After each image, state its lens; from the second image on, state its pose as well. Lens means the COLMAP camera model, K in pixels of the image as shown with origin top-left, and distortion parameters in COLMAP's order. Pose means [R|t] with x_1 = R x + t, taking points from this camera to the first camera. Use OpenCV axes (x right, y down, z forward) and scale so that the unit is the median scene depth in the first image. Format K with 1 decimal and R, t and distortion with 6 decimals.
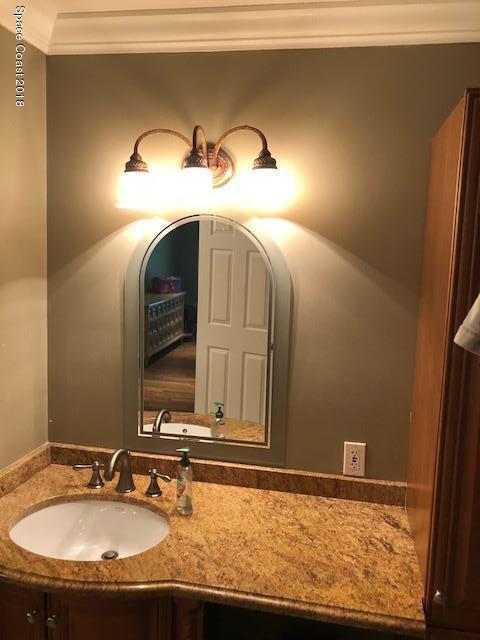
lens RADIAL K [[526.2, 0, 237.5], [0, 526.2, 321.2], [0, 0, 1]] dist [0.038174, -0.027436]
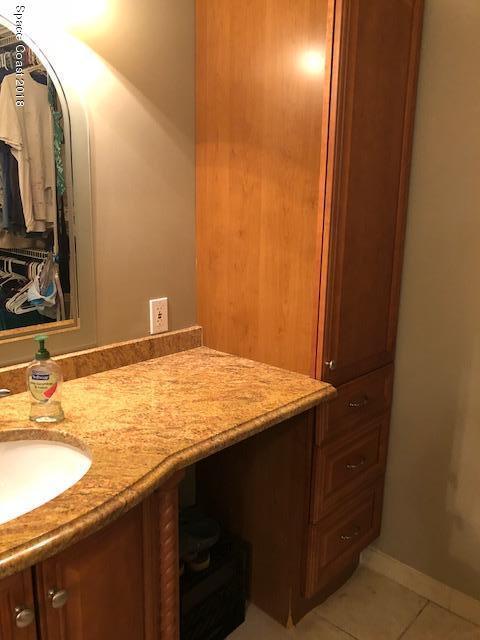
lens RADIAL K [[526.2, 0, 239.0], [0, 526.2, 319.7], [0, 0, 1]] dist [0.038174, -0.027436]
pose [[0.513325, -0.209328, 0.832273, -0.593708], [0.111698, 0.977843, 0.177048, 0.125254], [-0.850894, 0.002080, 0.525333, 0.401106]]
